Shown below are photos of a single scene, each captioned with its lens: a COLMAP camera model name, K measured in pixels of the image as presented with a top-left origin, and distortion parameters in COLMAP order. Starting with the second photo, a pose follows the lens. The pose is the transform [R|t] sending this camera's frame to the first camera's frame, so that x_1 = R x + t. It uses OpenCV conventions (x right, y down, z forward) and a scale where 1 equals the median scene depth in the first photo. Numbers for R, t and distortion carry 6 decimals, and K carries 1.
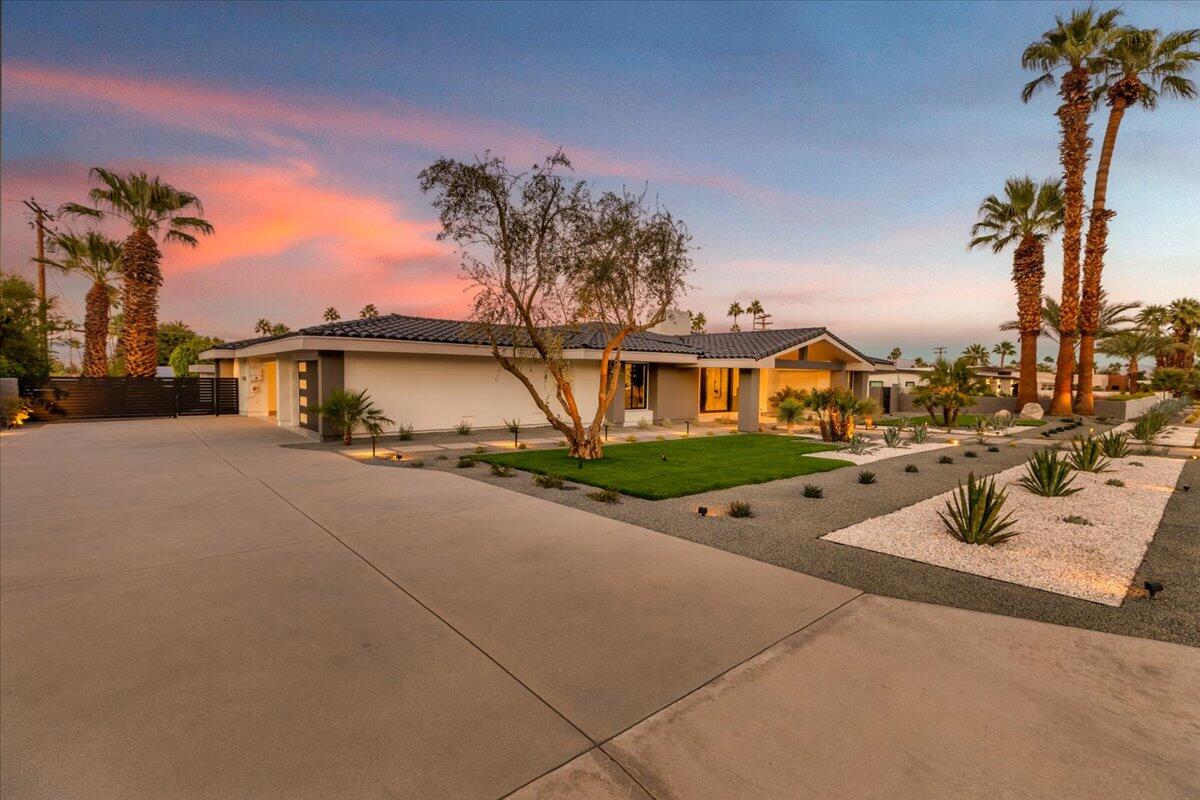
lens RADIAL K [[532.6, 0, 600.0], [0, 532.6, 400.0], [0, 0, 1]] dist [-0.000089, 0.000023]
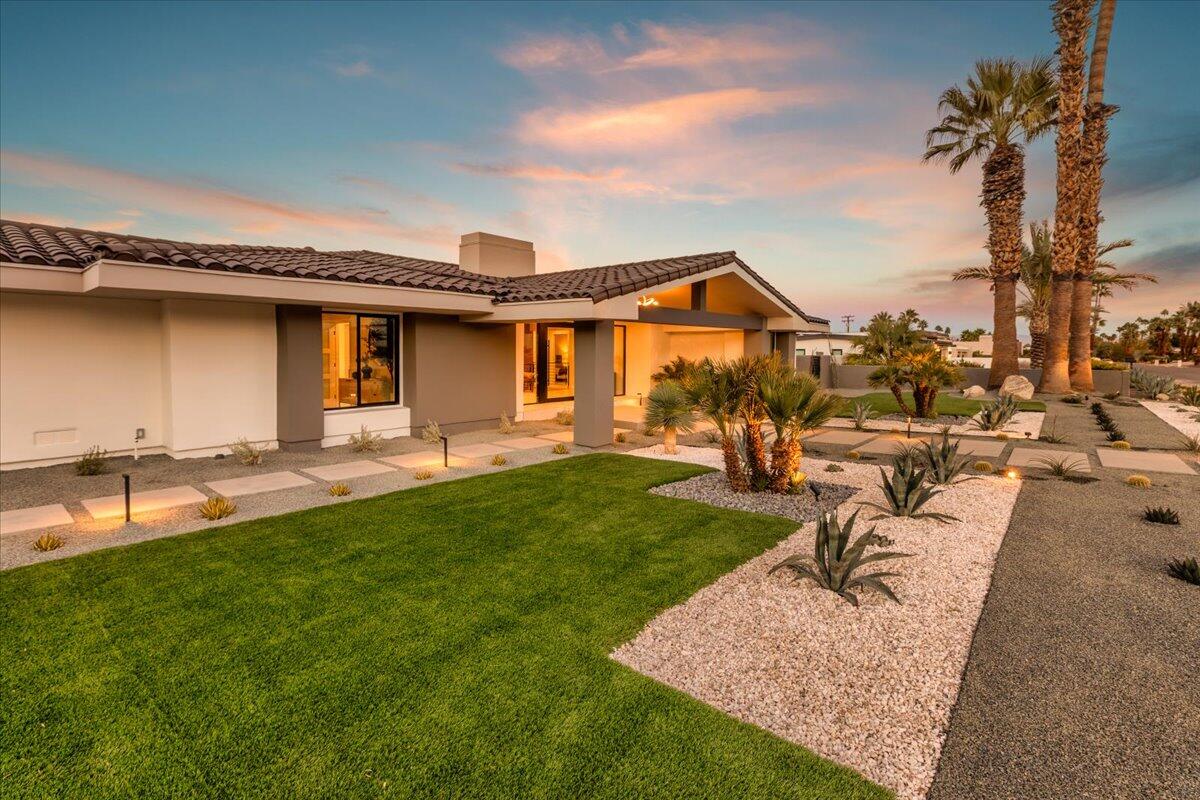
lens RADIAL K [[544.7, 0, 599.8], [0, 544.7, 367.2], [0, 0, 1]] dist [0.001397, 0.000187]
pose [[0.988773, -0.015650, 0.148604, 0.170776], [0.017205, 0.999810, -0.009188, -0.008763], [-0.148432, 0.011642, 0.988854, 0.396855]]
